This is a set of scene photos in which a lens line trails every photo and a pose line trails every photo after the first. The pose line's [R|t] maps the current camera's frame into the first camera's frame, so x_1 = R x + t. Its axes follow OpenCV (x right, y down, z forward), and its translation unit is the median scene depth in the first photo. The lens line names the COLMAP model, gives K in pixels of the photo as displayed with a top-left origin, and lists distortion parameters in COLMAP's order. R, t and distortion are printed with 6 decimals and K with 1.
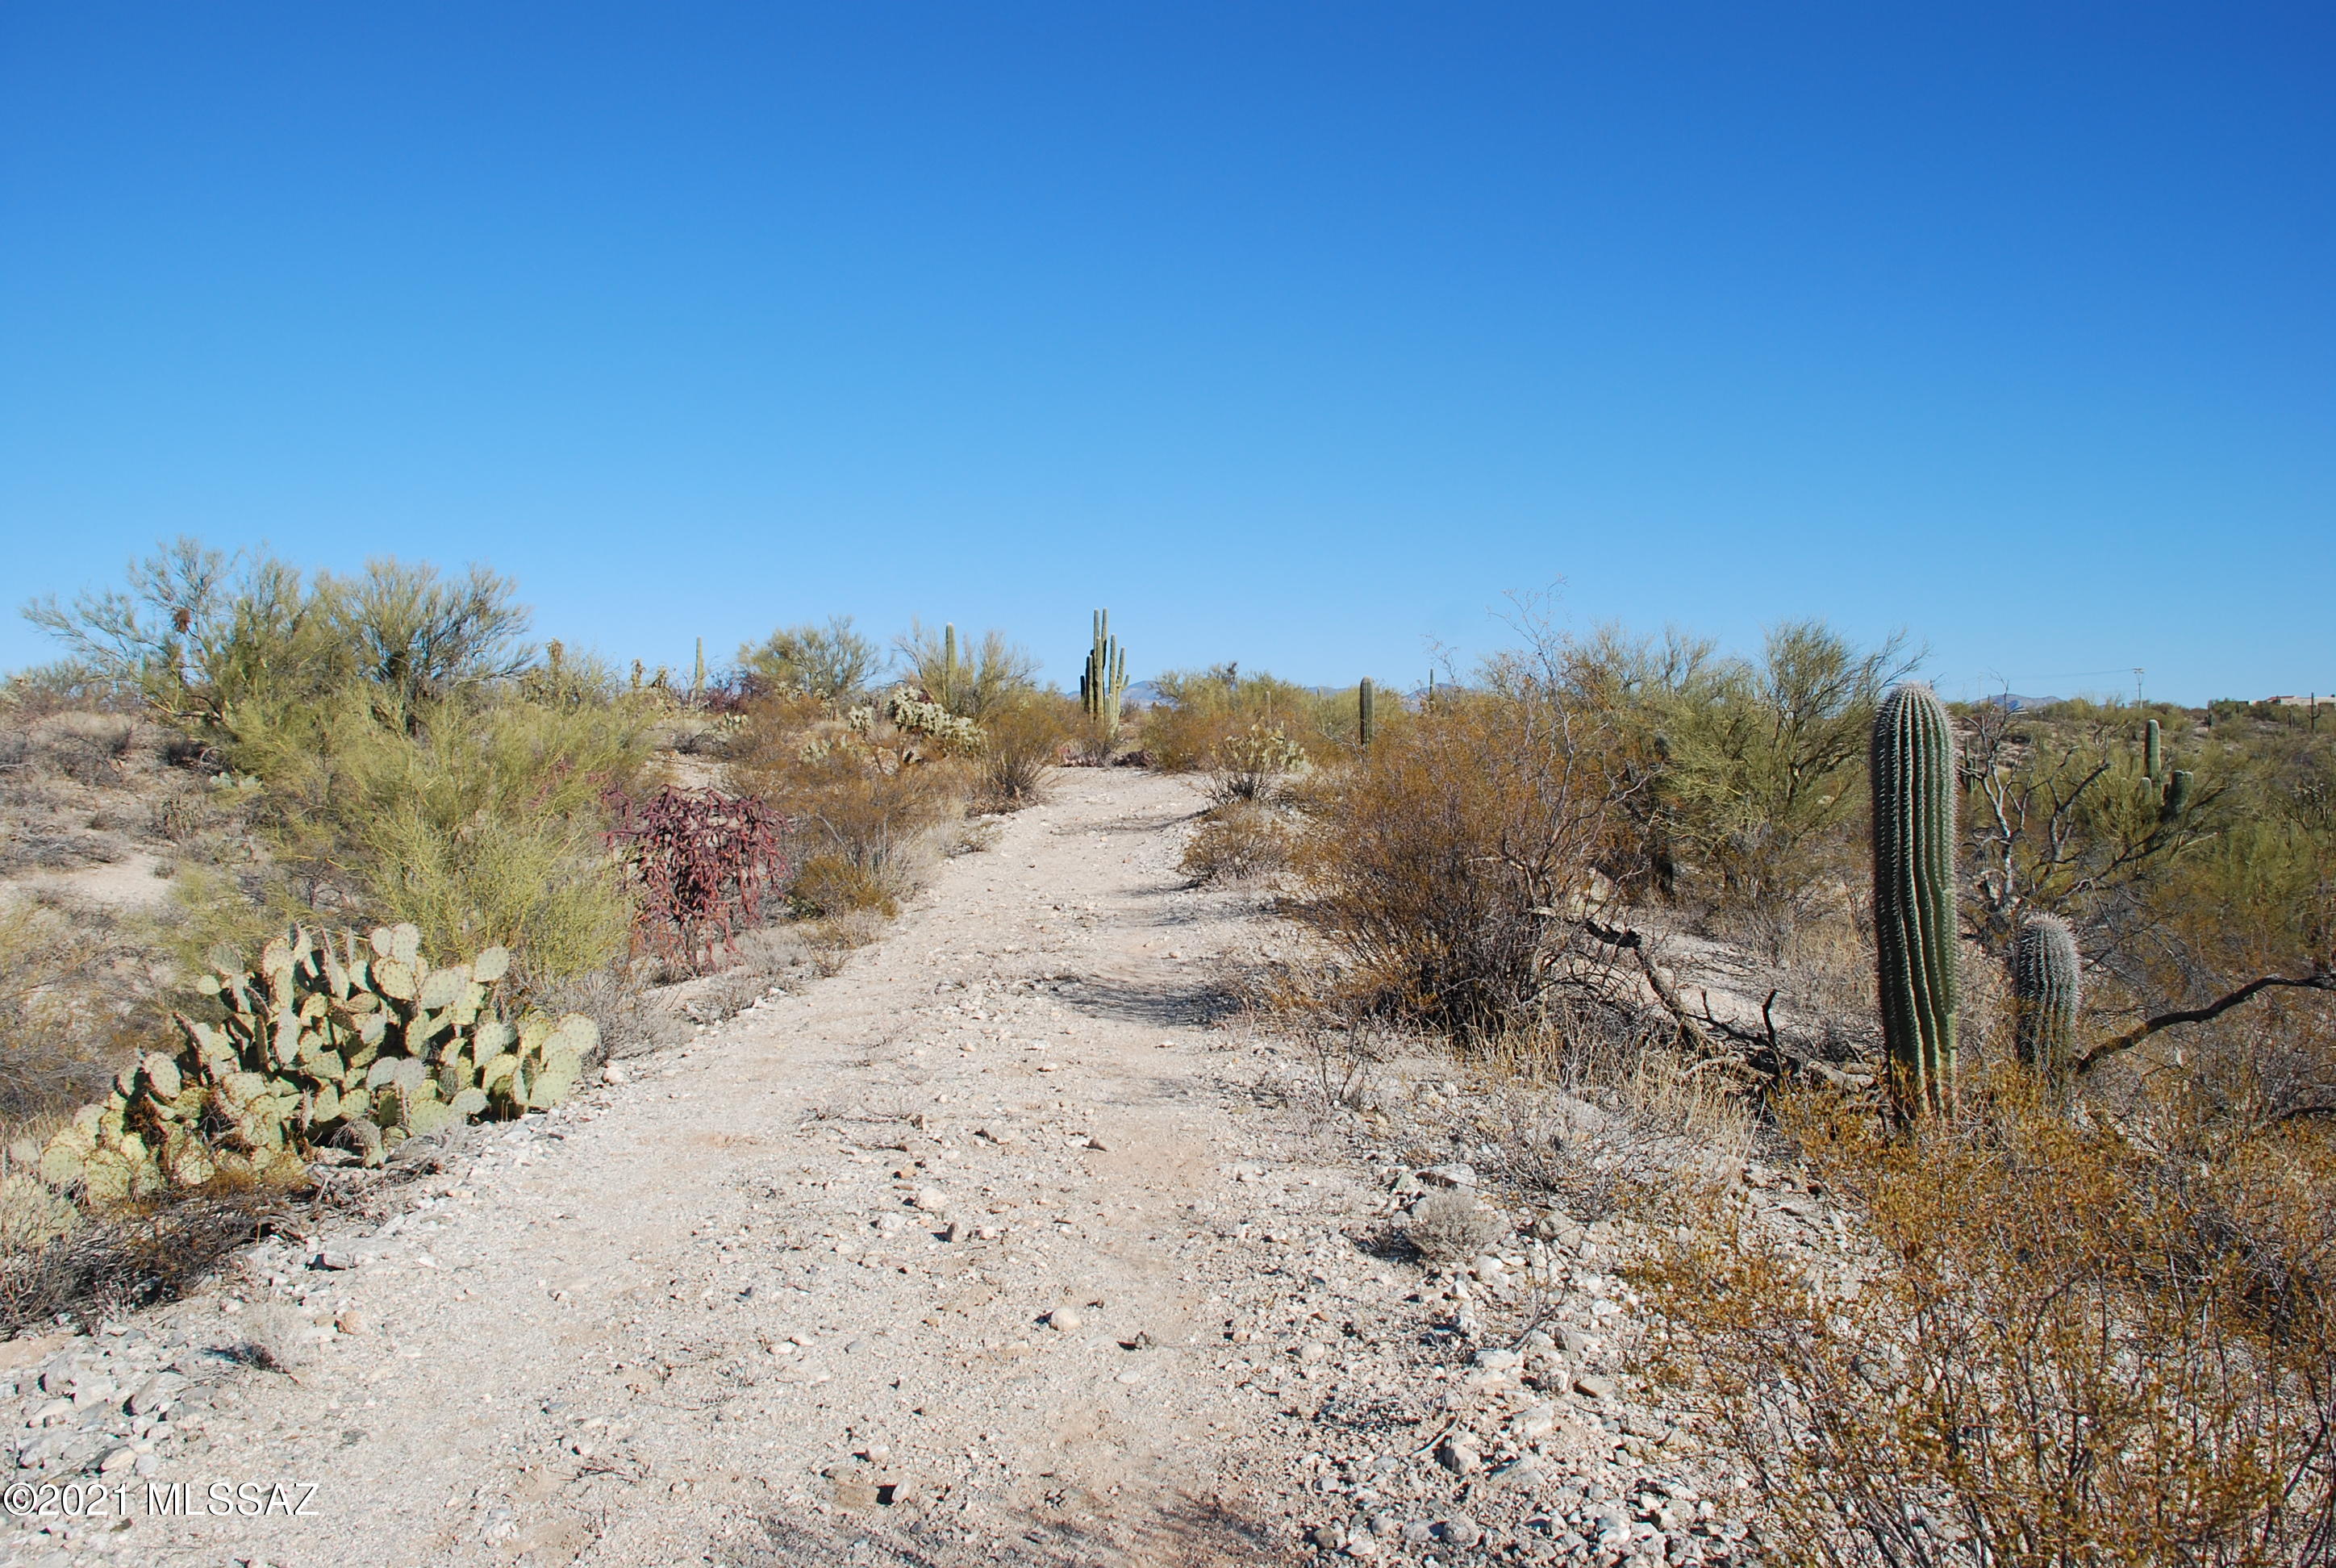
lens RADIAL K [[2108.4, 0, 1162.1], [0, 2108.4, 784.9], [0, 0, 1]] dist [-0.110048, 0.073414]
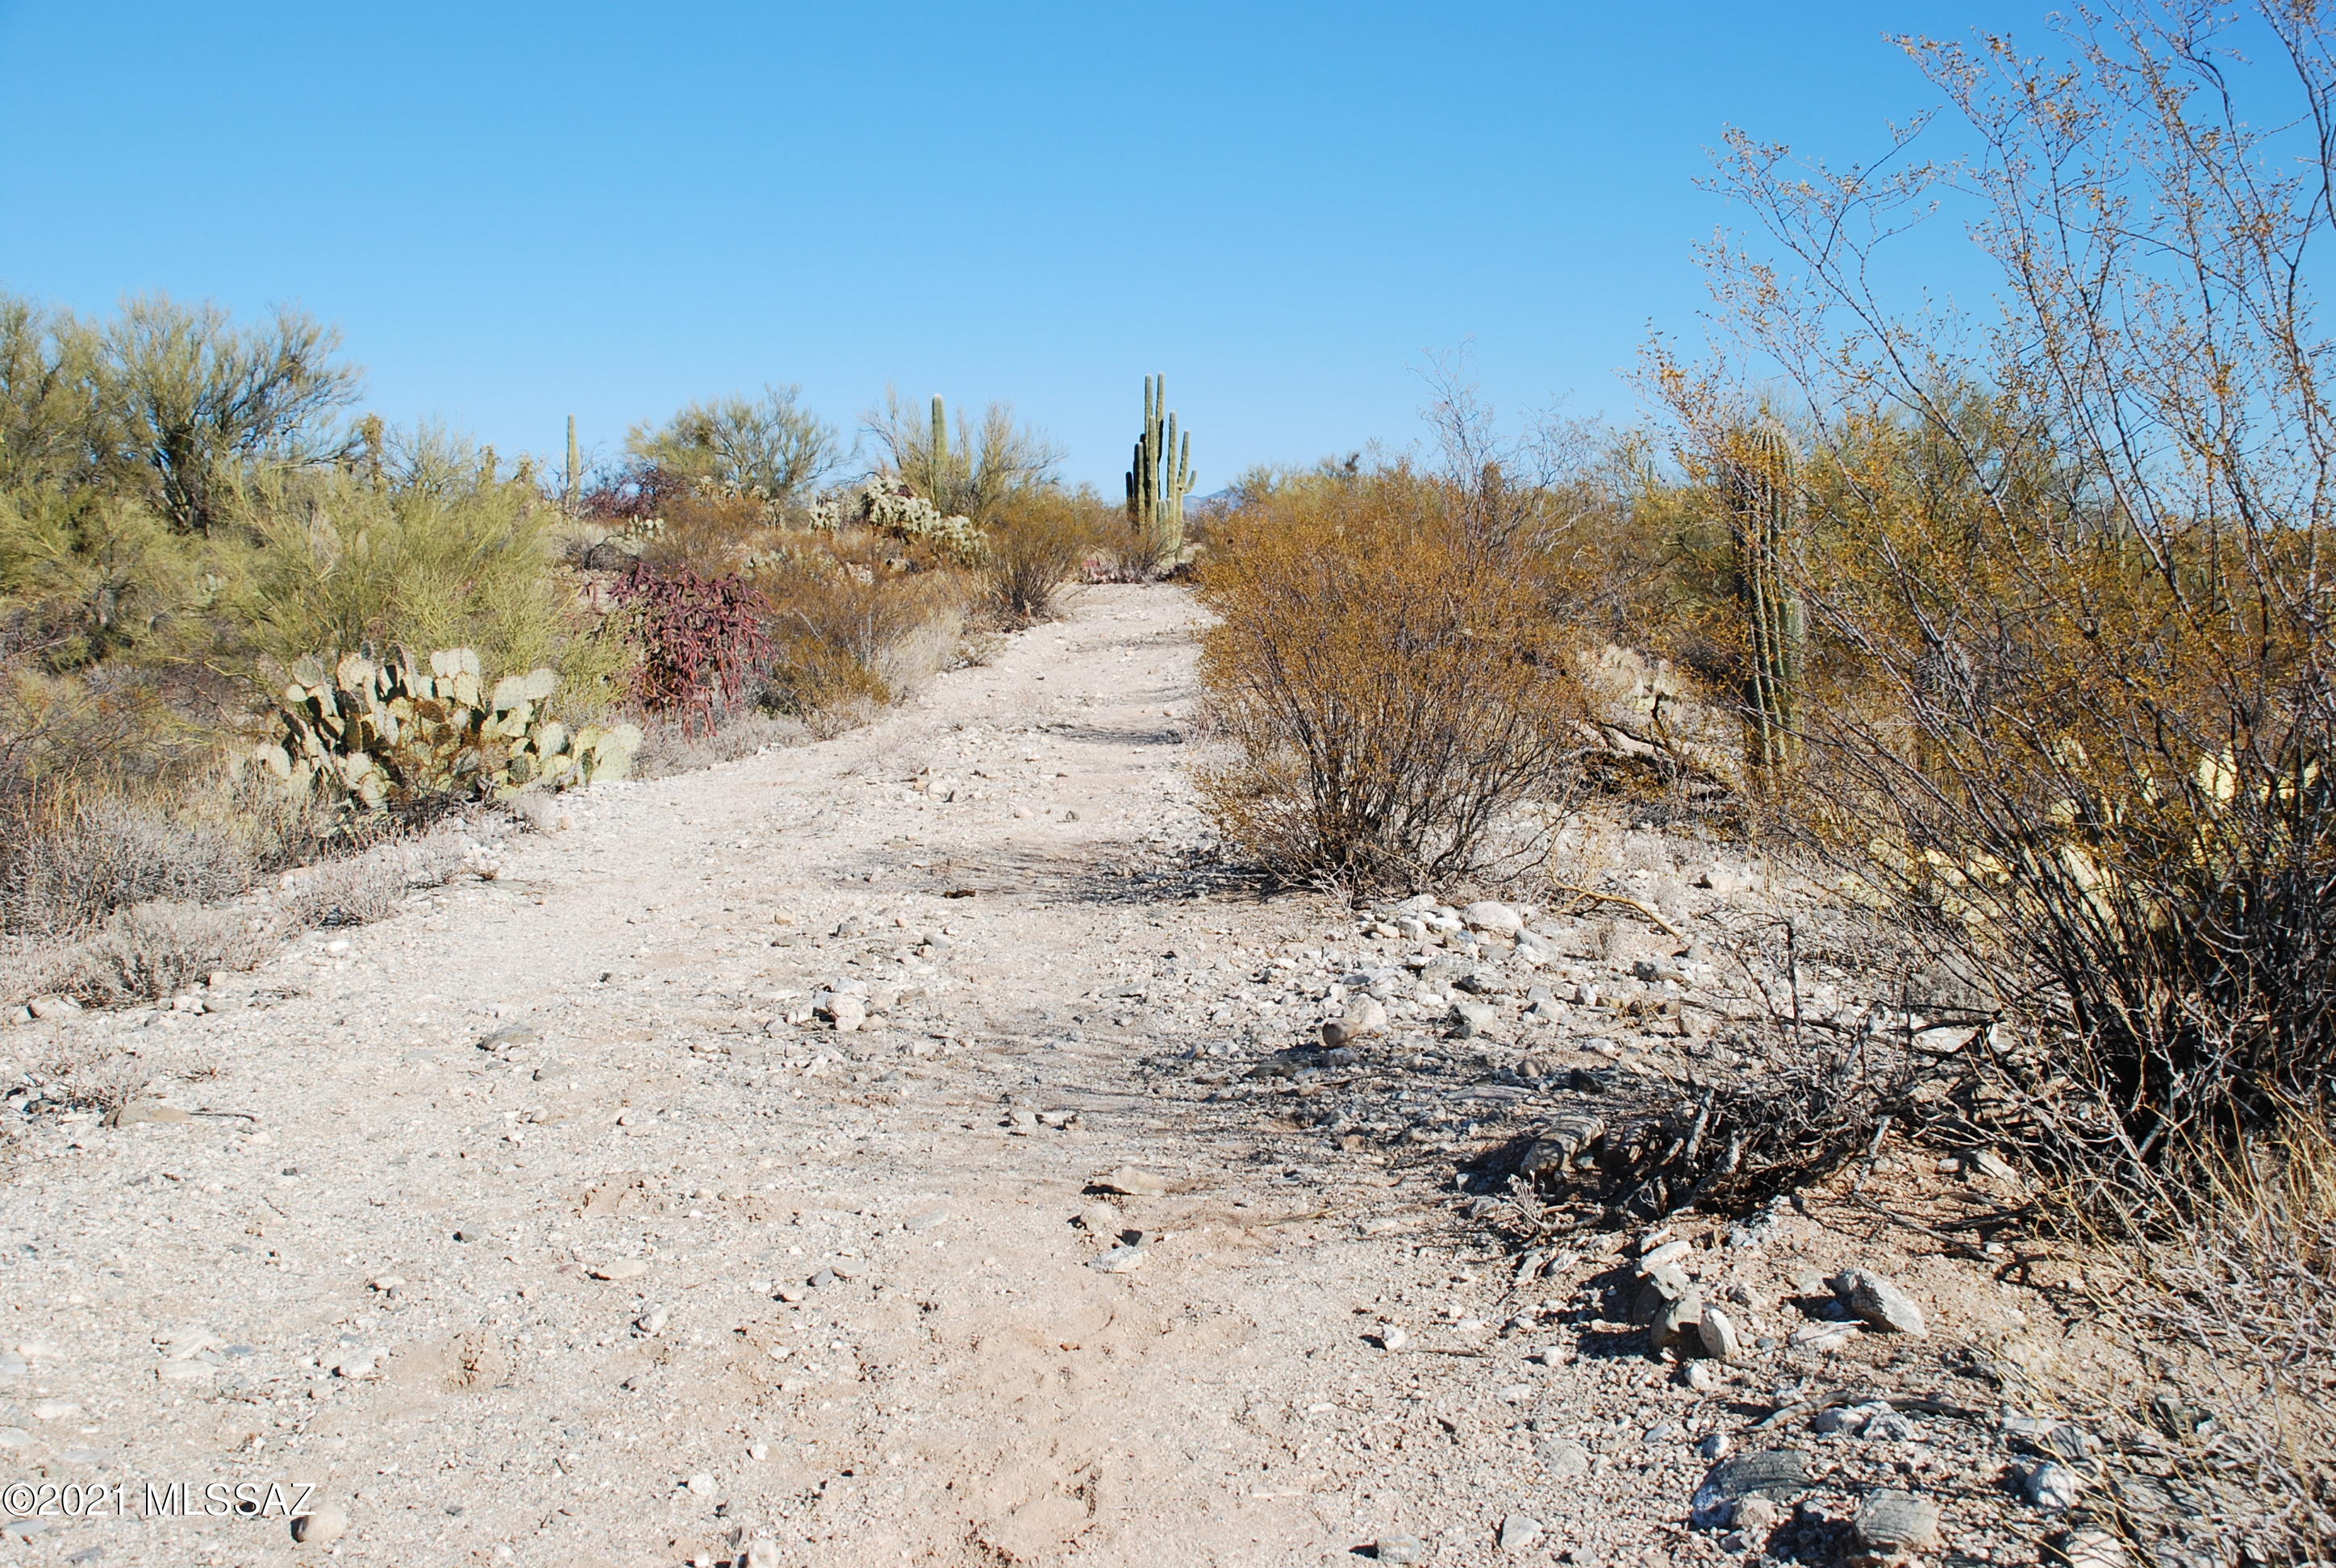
lens RADIAL K [[3077.6, 0, 1180.8], [0, 3077.6, 782.6], [0, 0, 1]] dist [0.195381, 0.000000]
pose [[0.999745, -0.002843, -0.022383, 0.009713], [0.003913, 0.998844, 0.047914, 0.009432], [0.022221, -0.047989, 0.998601, -0.104521]]
